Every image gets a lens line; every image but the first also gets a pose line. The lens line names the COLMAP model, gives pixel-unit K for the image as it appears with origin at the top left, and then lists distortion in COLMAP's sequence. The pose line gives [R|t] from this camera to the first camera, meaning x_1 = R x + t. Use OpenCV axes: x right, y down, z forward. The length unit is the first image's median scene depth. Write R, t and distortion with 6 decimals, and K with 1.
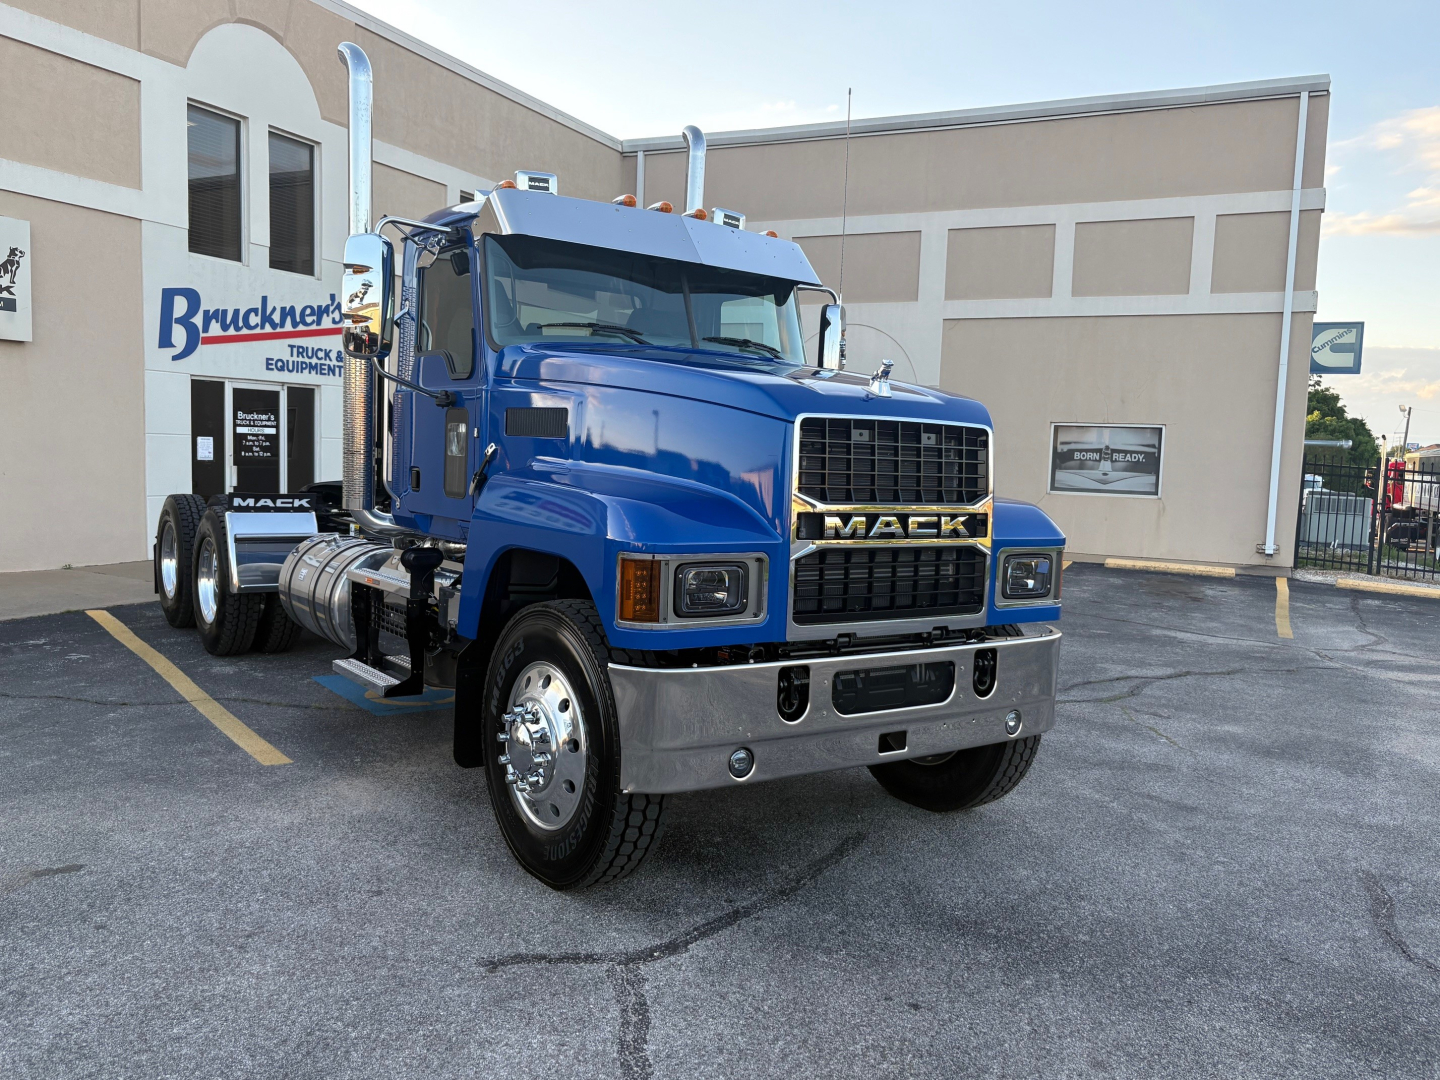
lens RADIAL K [[1142.5, 0, 691.3], [0, 1142.5, 549.9], [0, 0, 1]] dist [0.017435, 0.007185]
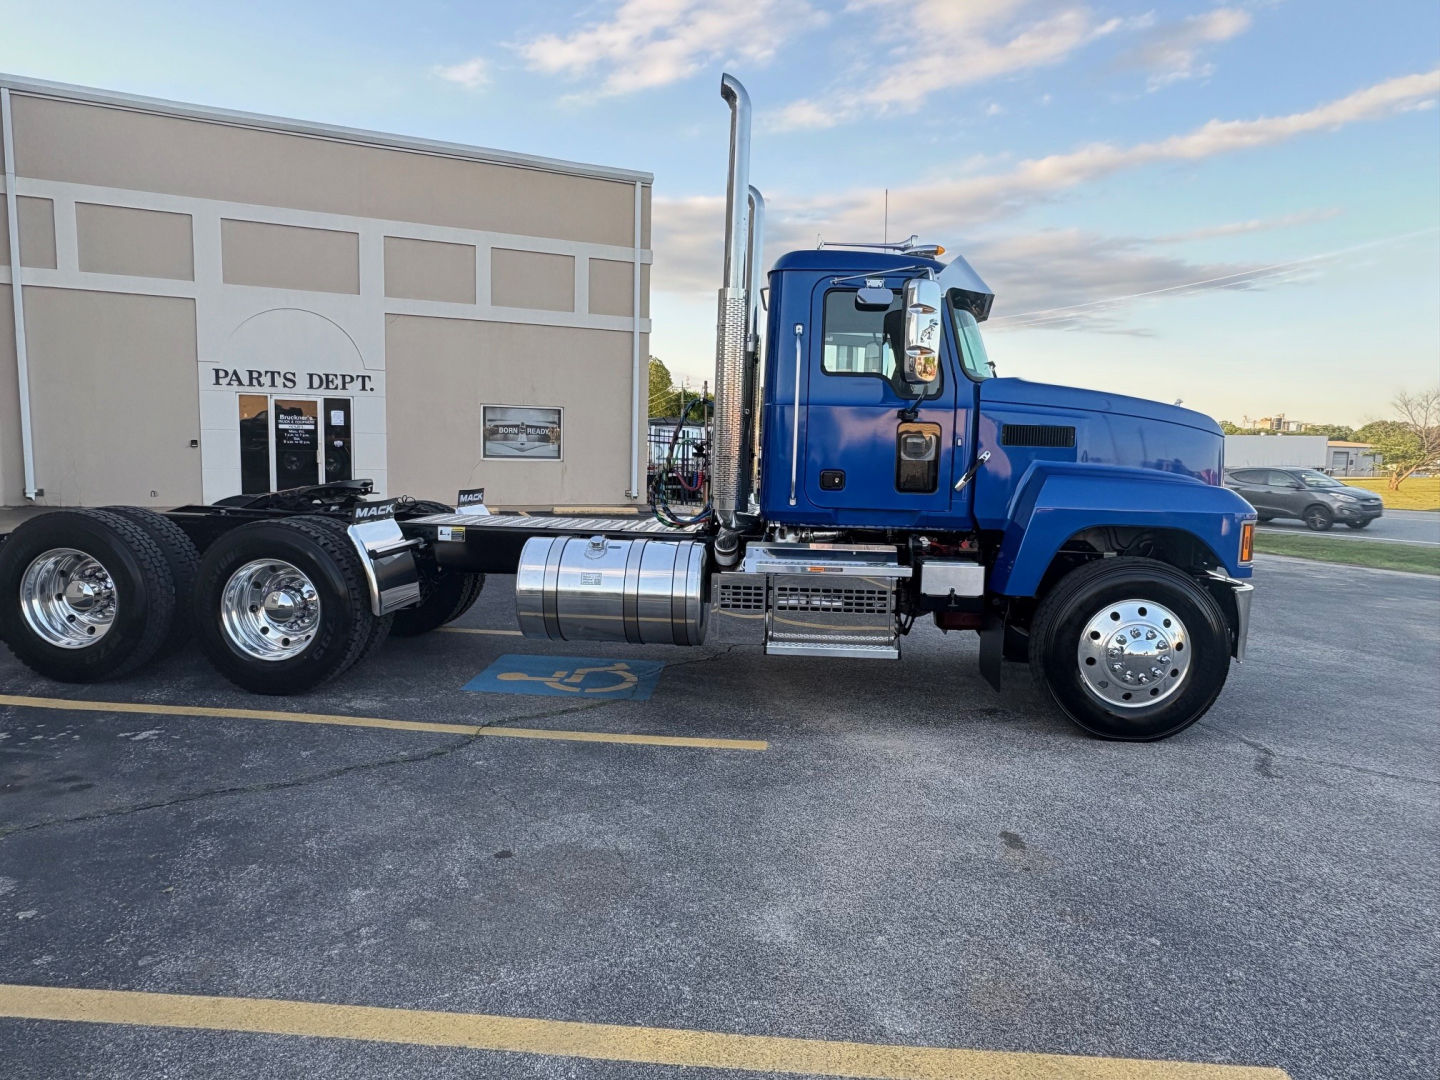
lens RADIAL K [[932.7, 0, 680.2], [0, 932.7, 555.4], [0, 0, 1]] dist [-0.005532, 0.002616]
pose [[0.656470, -0.111565, 0.746056, -1.298690], [0.063849, 0.993672, 0.092412, -0.101163], [-0.751645, -0.013031, 0.659439, 0.580420]]
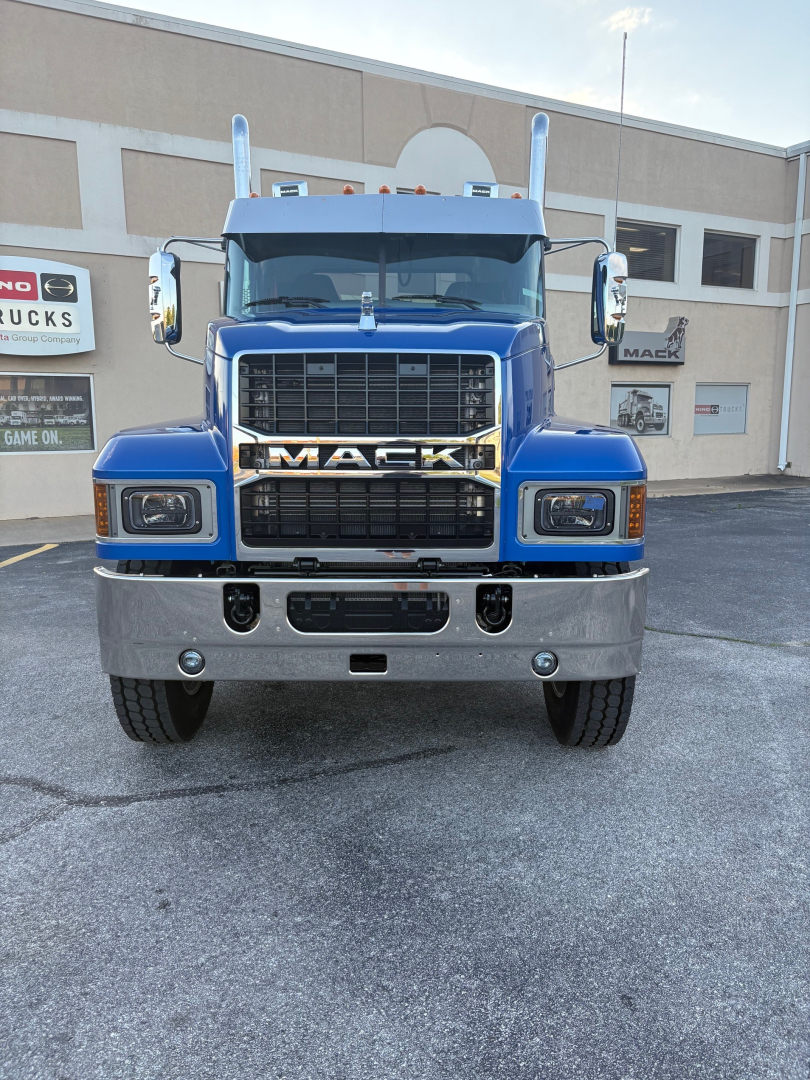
lens RADIAL K [[798.7, 0, 403.3], [0, 798.7, 549.8], [0, 0, 1]] dist [0.027795, -0.017755]
pose [[0.812569, 0.054822, -0.580281, 0.574048], [-0.017570, 0.997418, 0.069629, 0.010548], [0.582600, -0.046383, 0.811435, 0.393416]]
